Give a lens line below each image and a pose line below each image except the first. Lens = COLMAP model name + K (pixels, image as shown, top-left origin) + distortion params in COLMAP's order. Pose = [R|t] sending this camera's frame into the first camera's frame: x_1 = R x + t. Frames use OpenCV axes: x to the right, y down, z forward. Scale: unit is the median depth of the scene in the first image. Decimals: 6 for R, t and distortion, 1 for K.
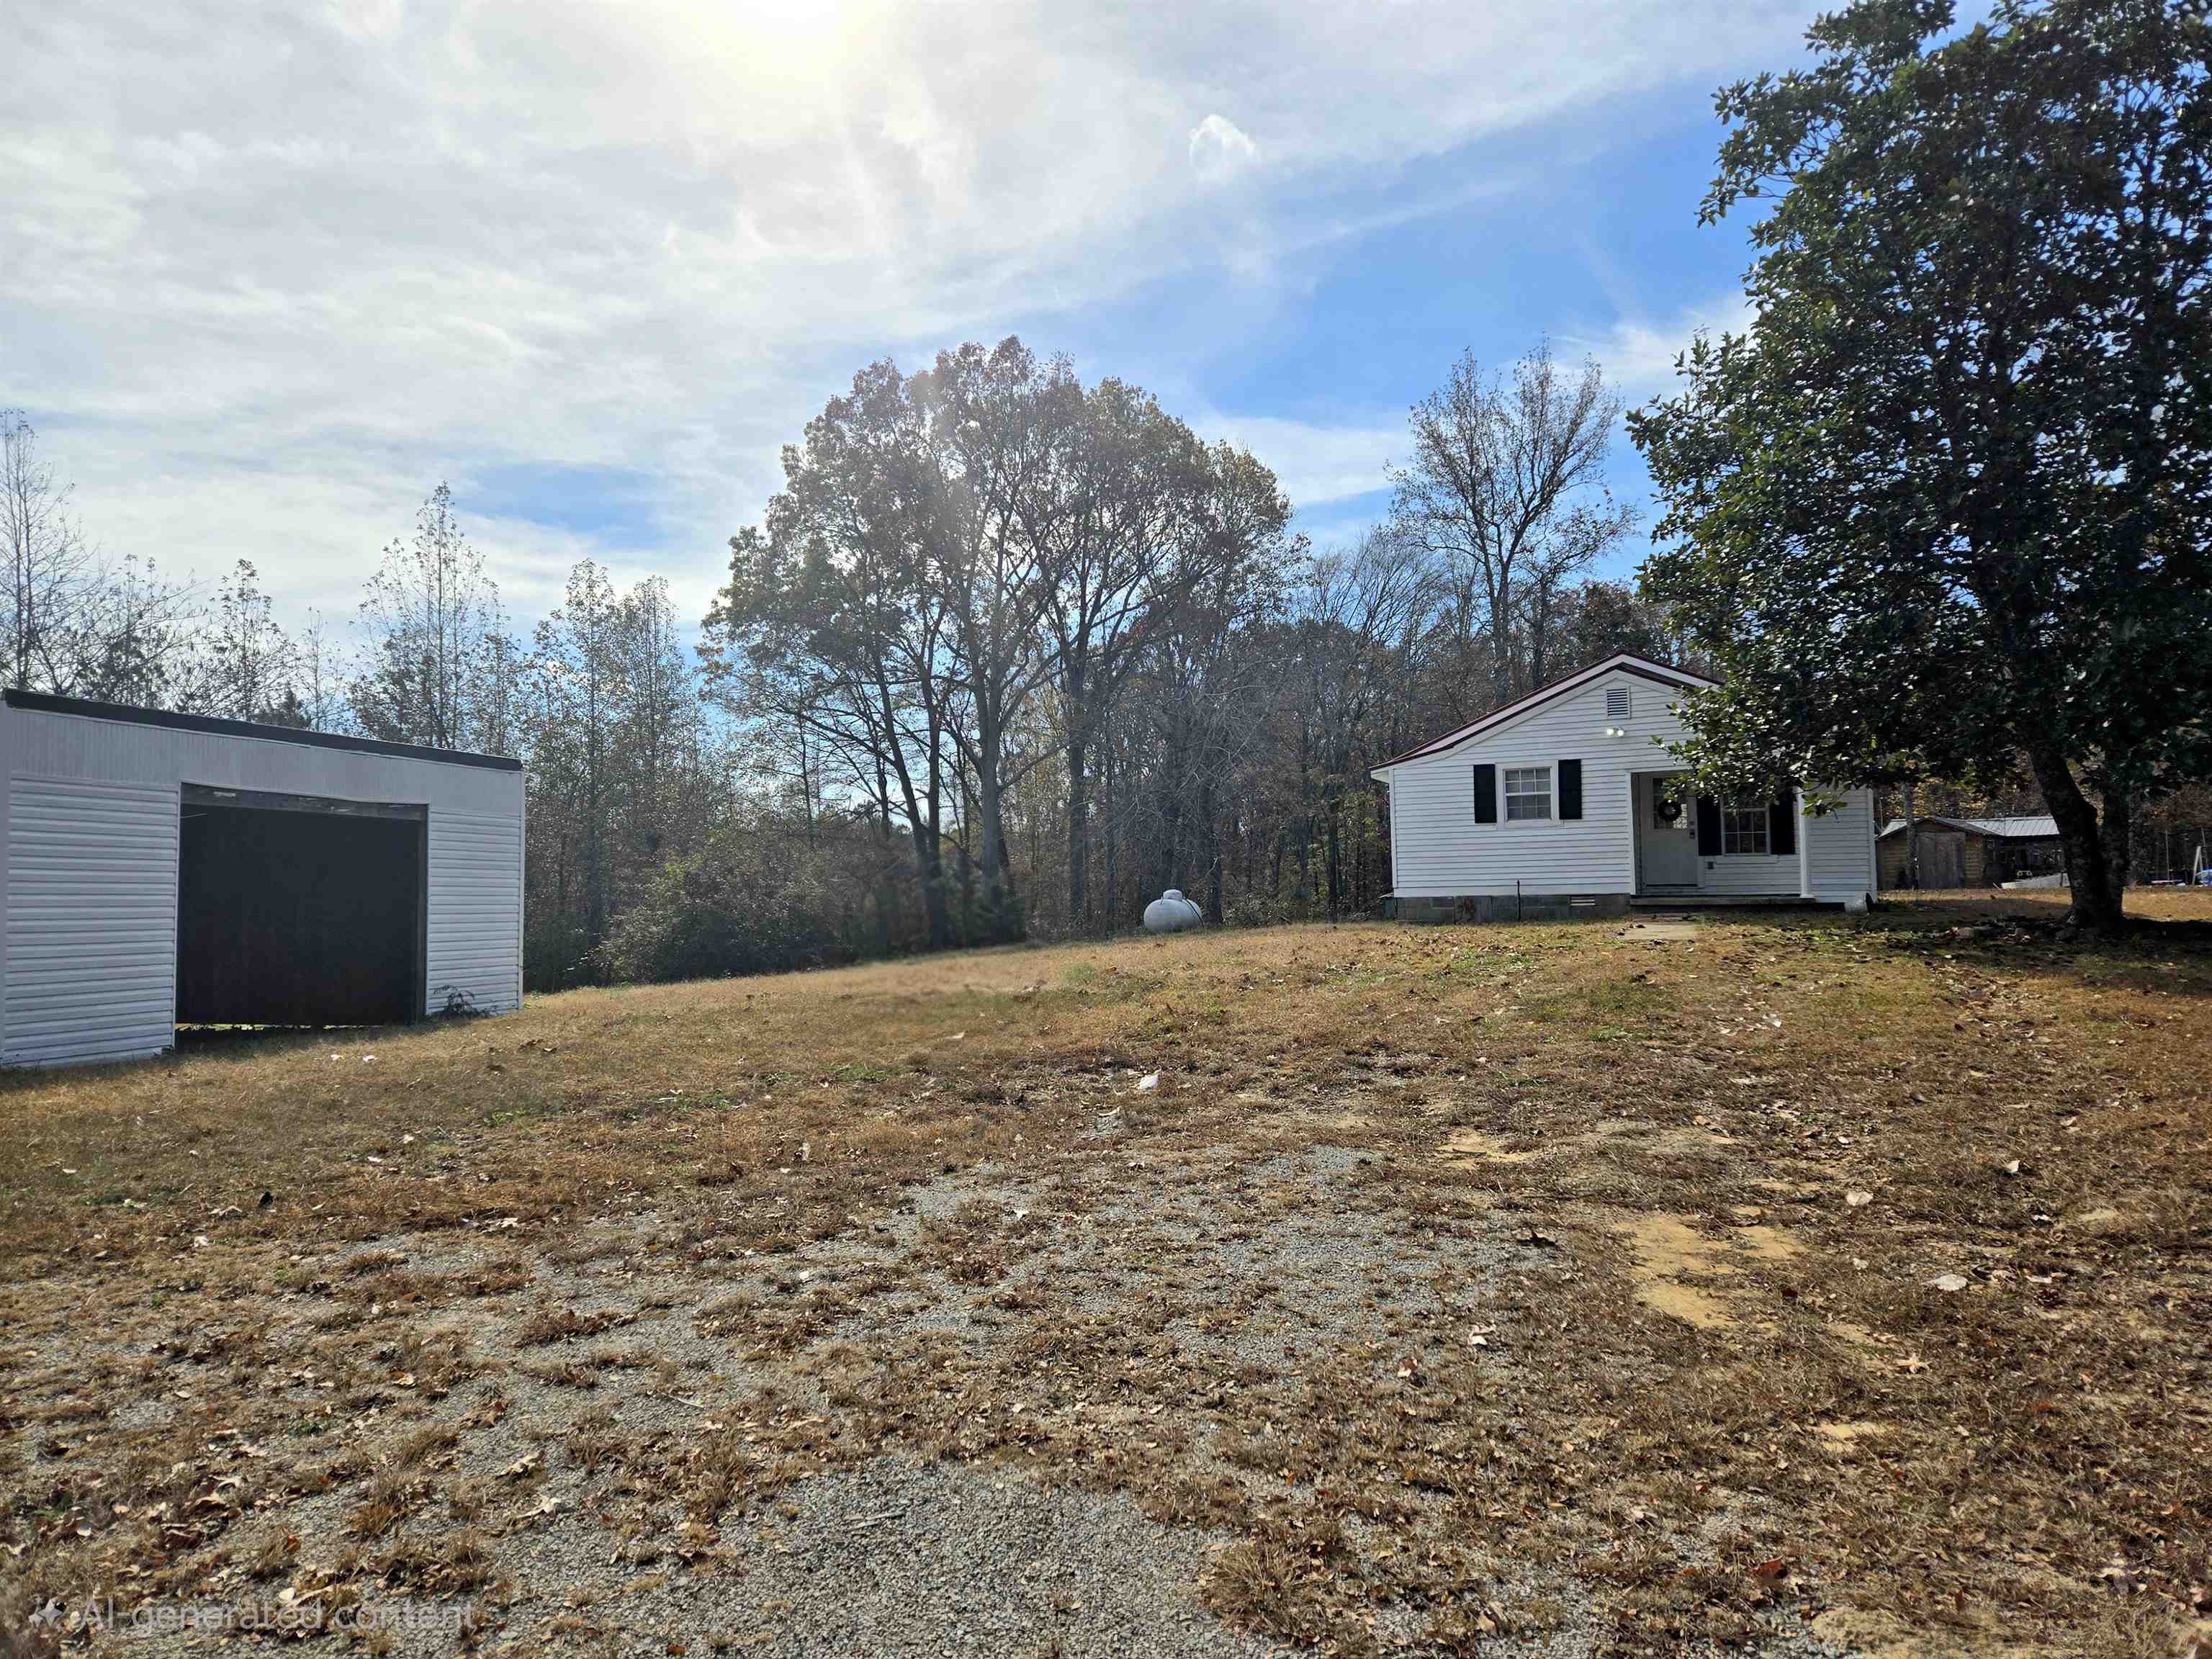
lens RADIAL K [[1492.0, 0, 1106.0], [0, 1492.0, 829.5], [0, 0, 1]] dist [0.004580, 0.001071]
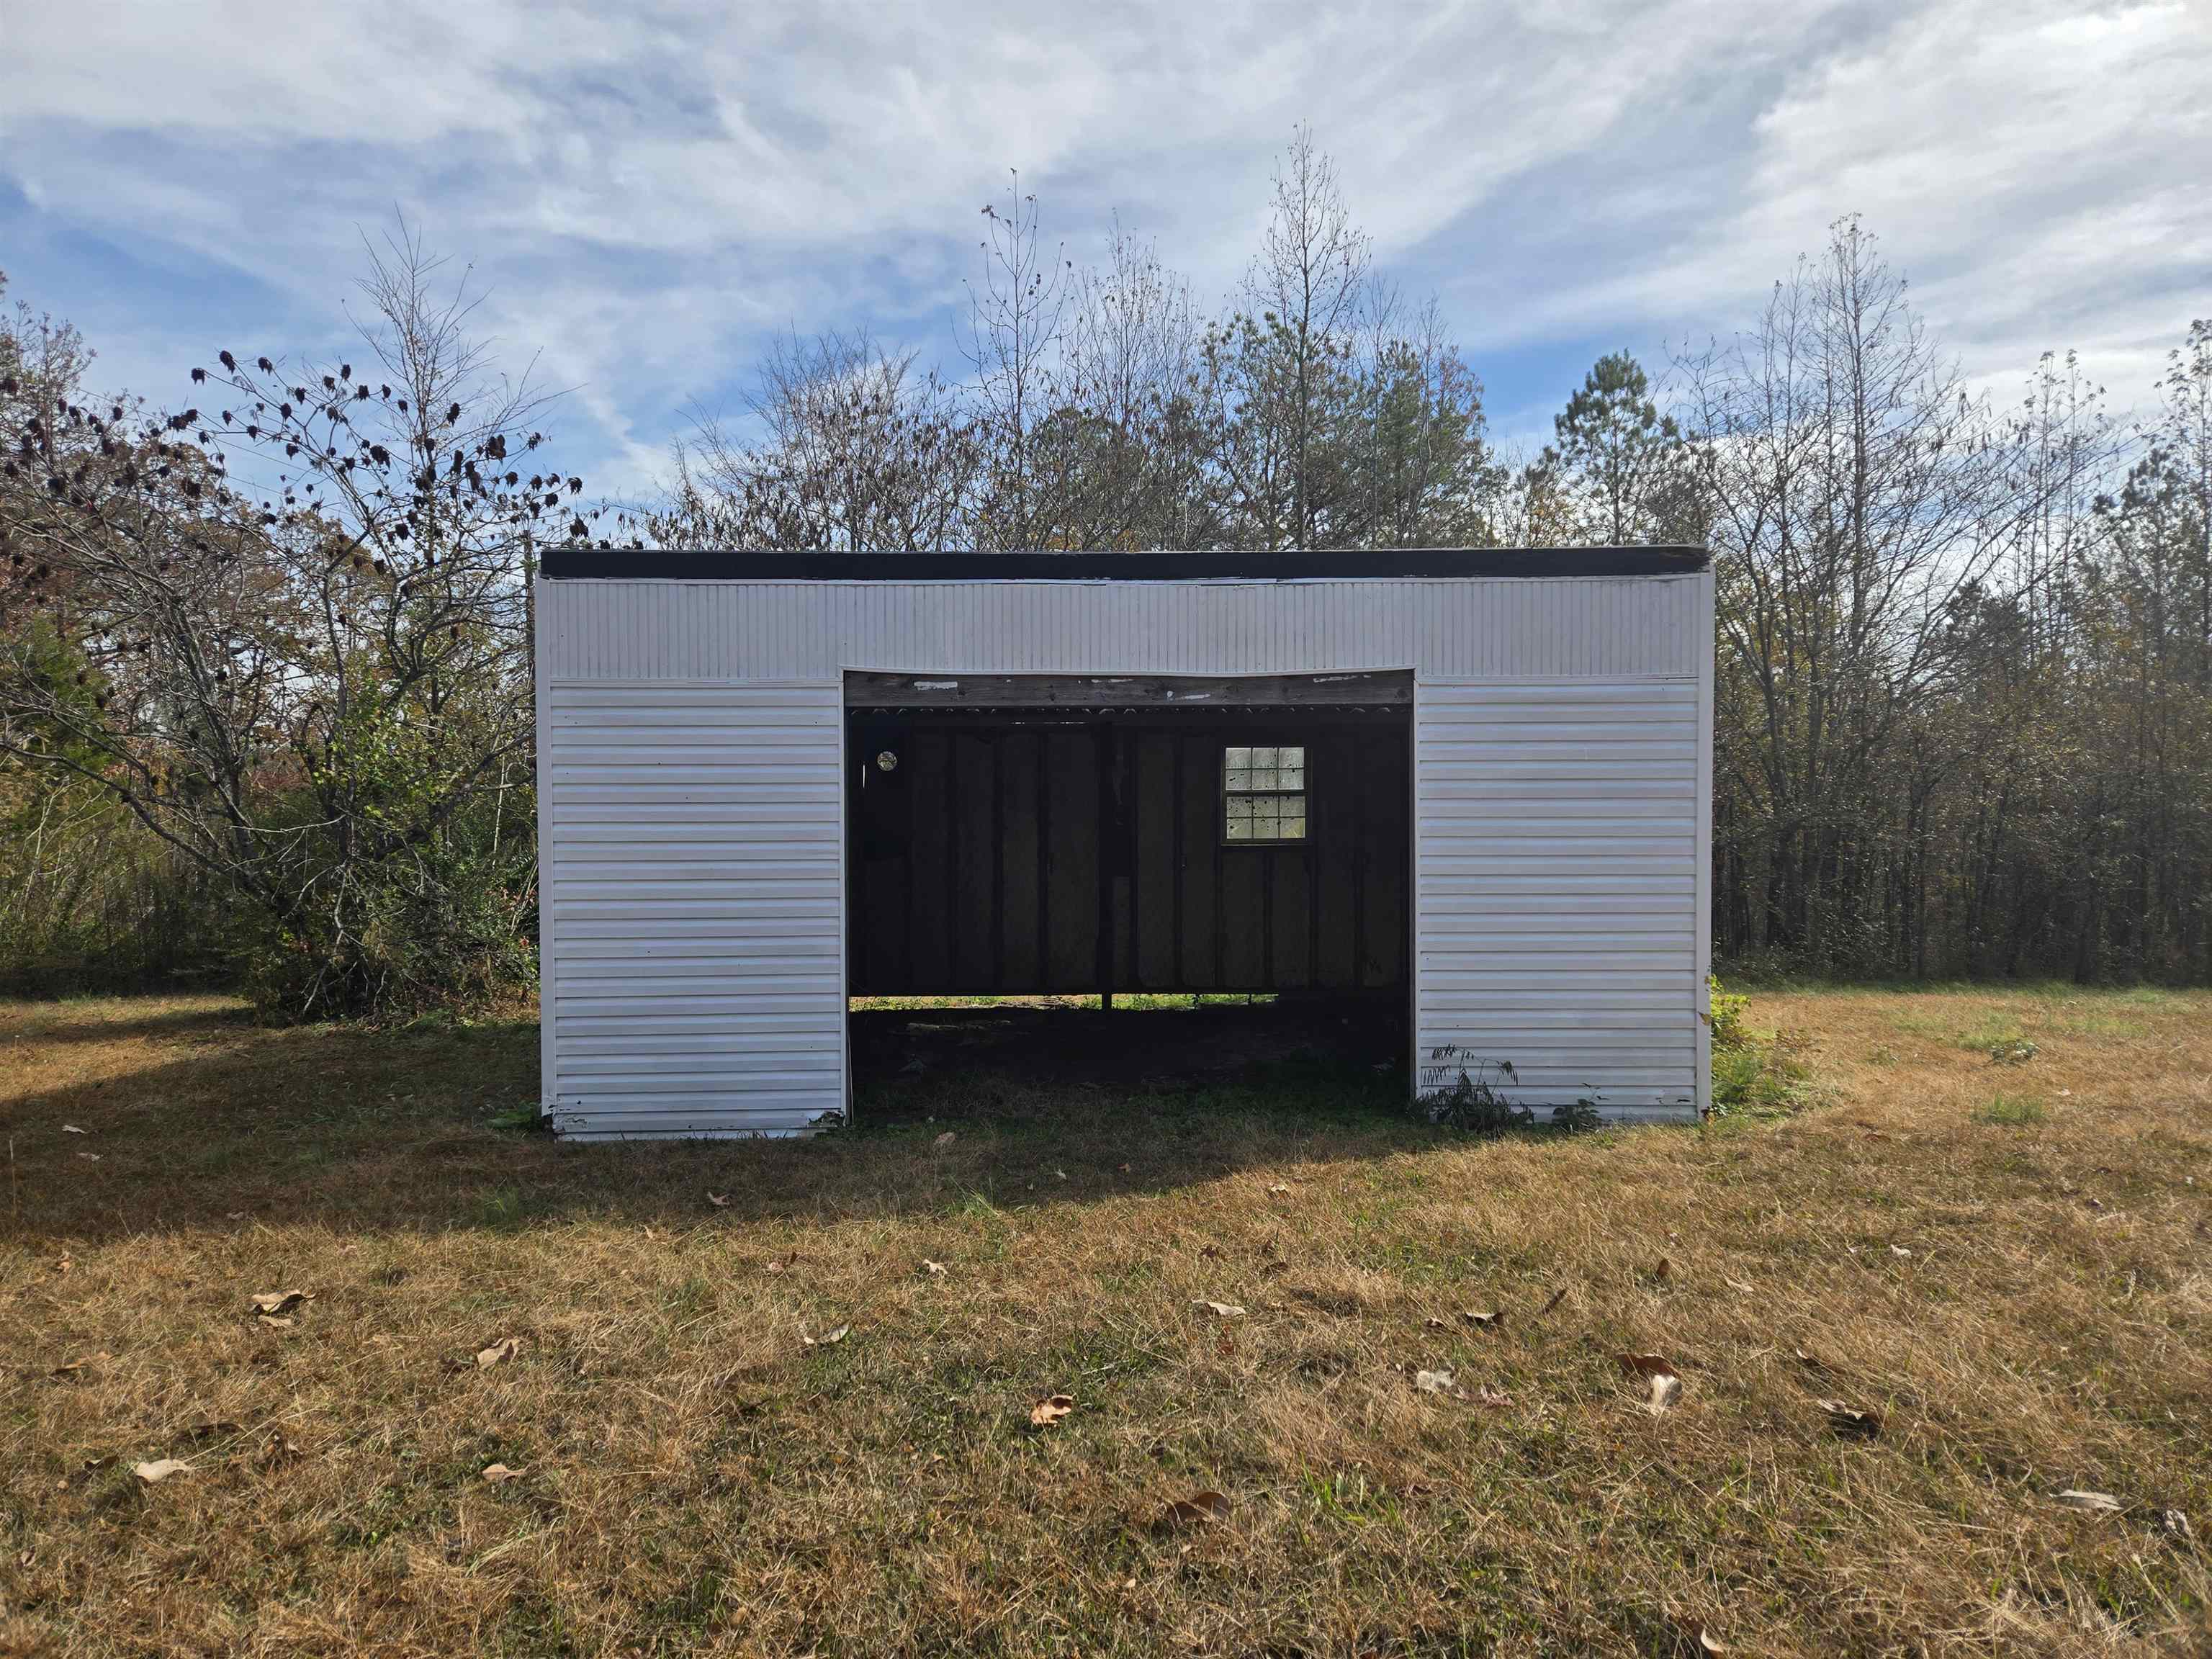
lens RADIAL K [[1492.0, 0, 1106.0], [0, 1492.0, 829.5], [0, 0, 1]] dist [0.004580, 0.001071]
pose [[0.315263, 0.045206, -0.947927, -0.006862], [0.051838, 0.996553, 0.064765, -0.000508], [0.947587, -0.069557, 0.311833, 0.212937]]
